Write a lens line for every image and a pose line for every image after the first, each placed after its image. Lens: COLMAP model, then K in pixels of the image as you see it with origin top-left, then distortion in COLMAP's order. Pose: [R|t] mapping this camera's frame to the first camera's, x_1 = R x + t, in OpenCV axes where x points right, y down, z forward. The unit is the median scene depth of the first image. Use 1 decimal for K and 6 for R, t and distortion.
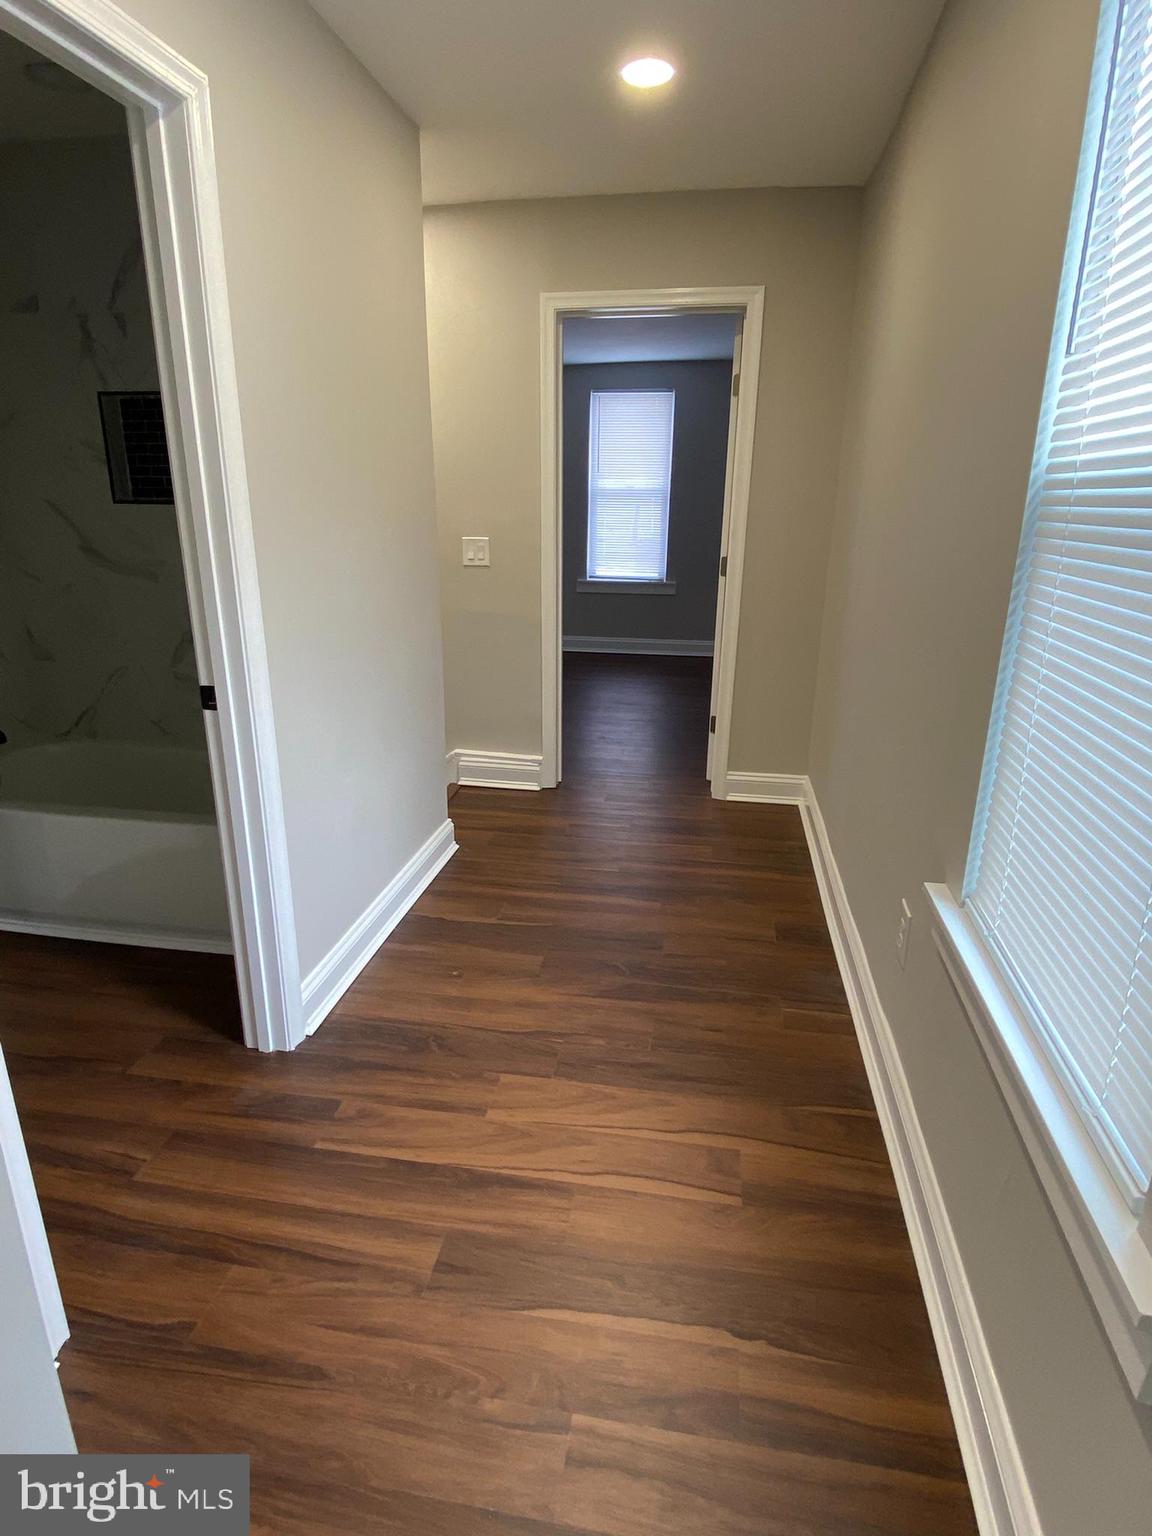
lens RADIAL K [[835.2, 0, 576.0], [0, 835.2, 768.0], [0, 0, 1]] dist [0.045265, -0.039693]
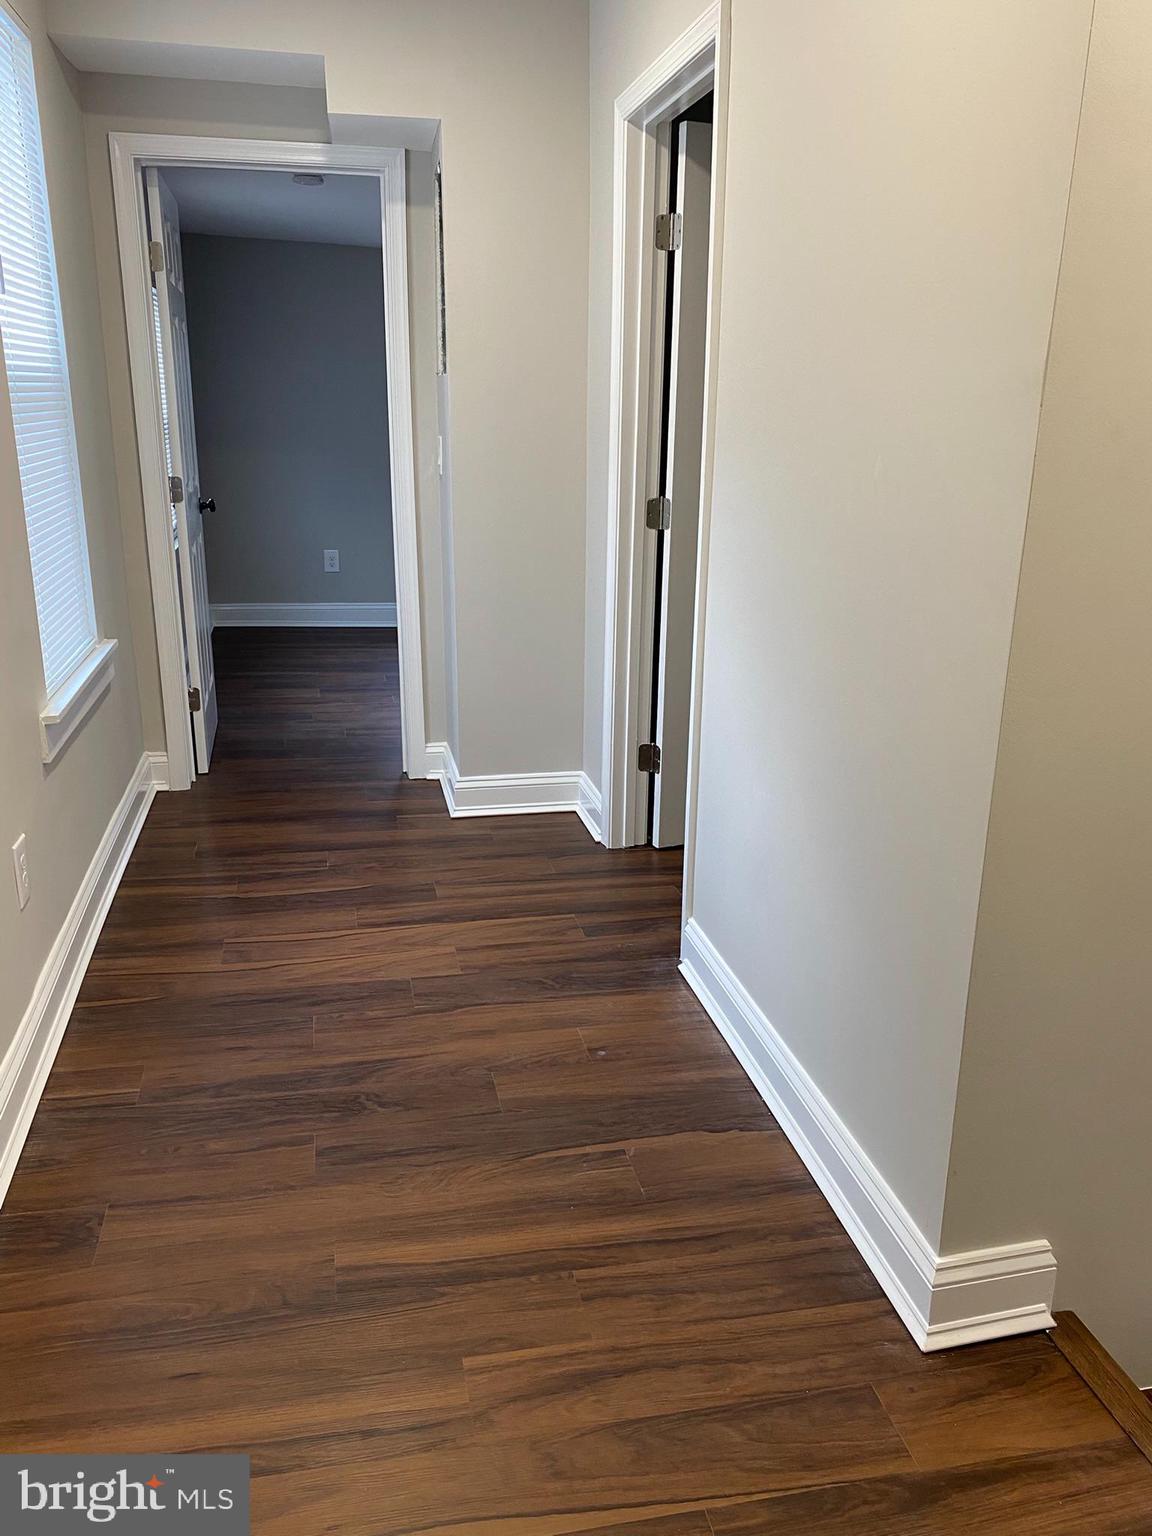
lens RADIAL K [[1201.1, 0, 576.0], [0, 1201.1, 768.0], [0, 0, 1]] dist [0.007248, -0.005249]
pose [[-0.929255, 0.089814, -0.358356, 0.245889], [-0.133177, 0.823344, 0.551696, -0.574233], [0.344601, 0.560390, -0.753135, 1.790680]]
